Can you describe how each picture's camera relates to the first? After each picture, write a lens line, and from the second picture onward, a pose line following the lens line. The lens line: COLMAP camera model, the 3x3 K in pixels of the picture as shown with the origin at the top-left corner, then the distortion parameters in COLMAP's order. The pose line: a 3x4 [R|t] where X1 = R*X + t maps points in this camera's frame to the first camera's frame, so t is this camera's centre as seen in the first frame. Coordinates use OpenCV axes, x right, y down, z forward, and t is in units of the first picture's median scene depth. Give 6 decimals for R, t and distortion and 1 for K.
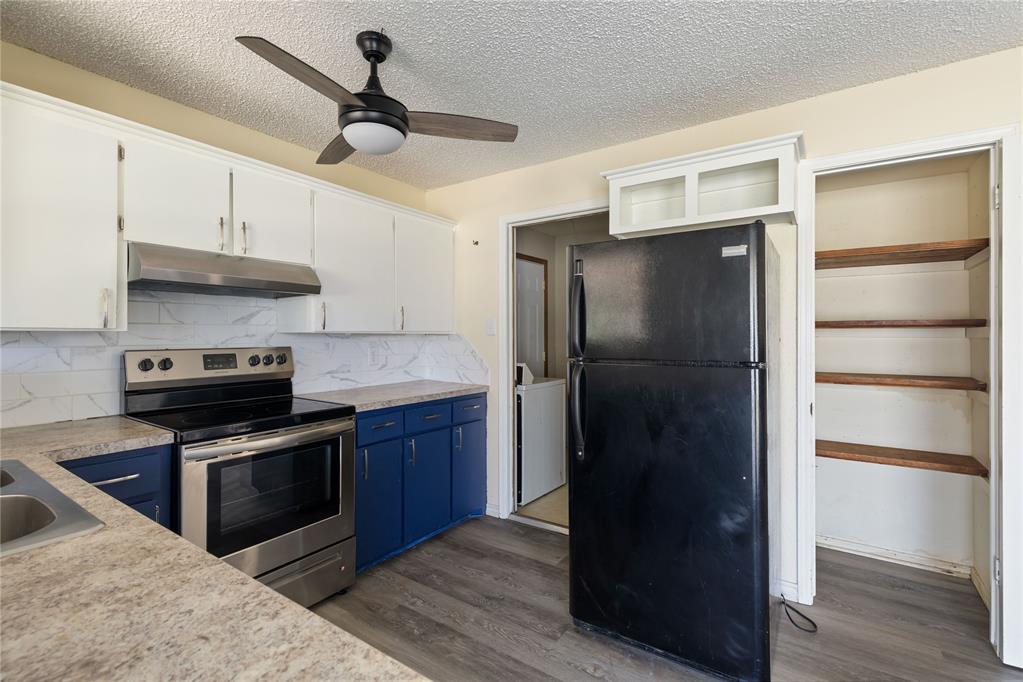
lens RADIAL K [[462.6, 0, 507.3], [0, 462.6, 335.2], [0, 0, 1]] dist [0.004160, 0.000057]
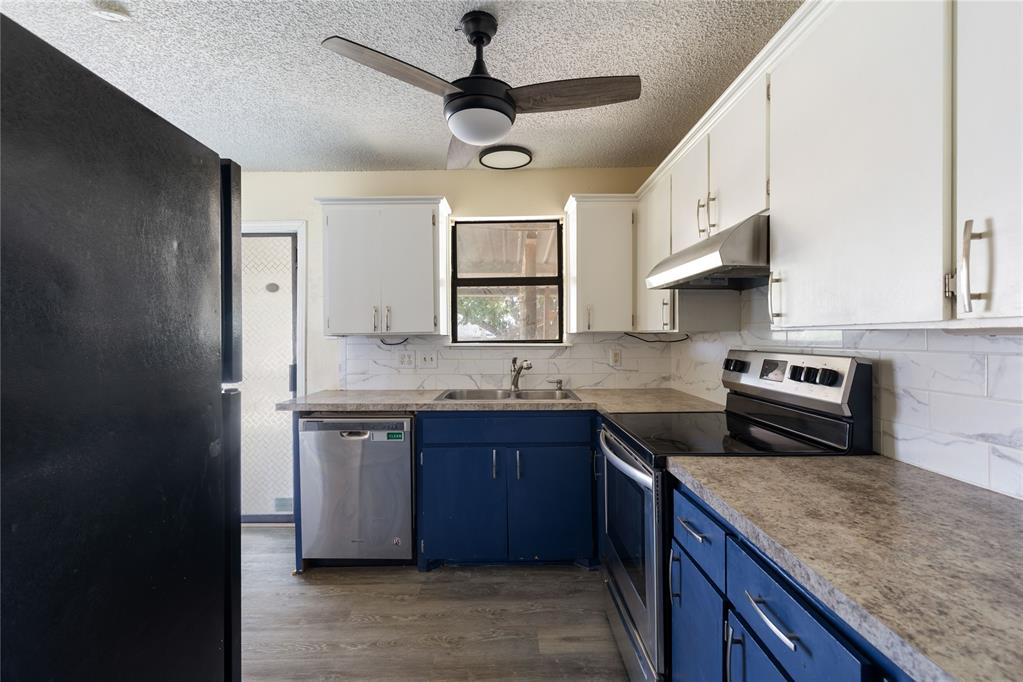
lens RADIAL K [[460.8, 0, 512.2], [0, 460.8, 338.9], [0, 0, 1]] dist [0.014015, 0.000078]
pose [[-0.820341, 0.007676, -0.571823, 0.169304], [0.005605, 0.999970, 0.005382, 0.000521], [0.571847, 0.001210, -0.820359, 1.492162]]
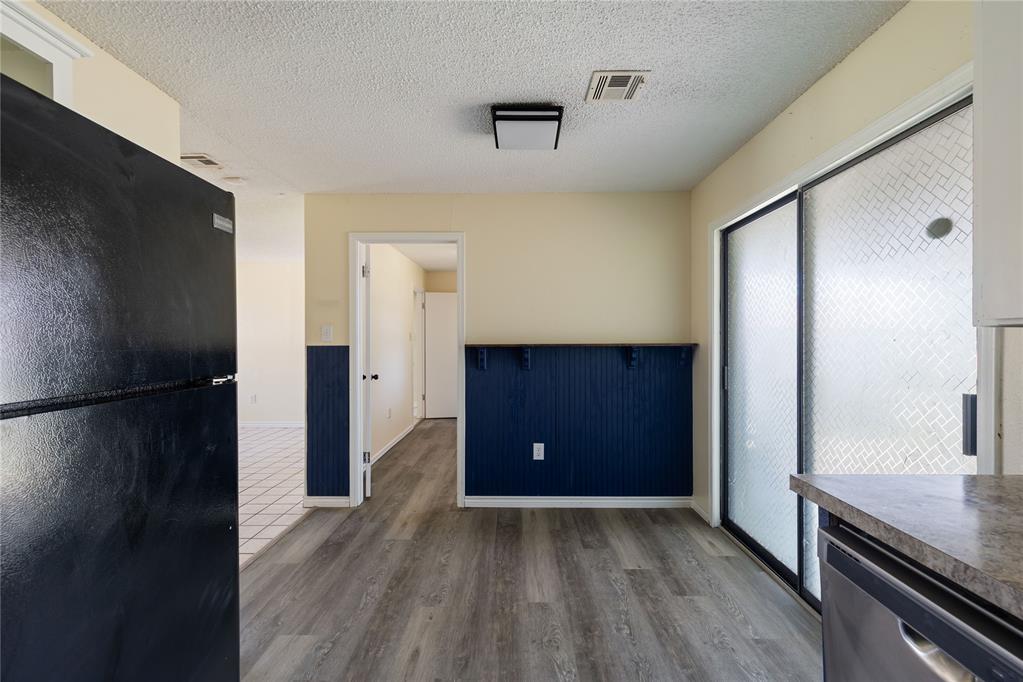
lens RADIAL K [[460.8, 0, 512.2], [0, 460.8, 338.9], [0, 0, 1]] dist [0.014015, 0.000078]
pose [[-0.557526, 0.006079, 0.830137, -0.276377], [0.007714, 0.999968, -0.002142, 0.004388], [-0.830124, 0.005210, -0.557555, 0.779689]]
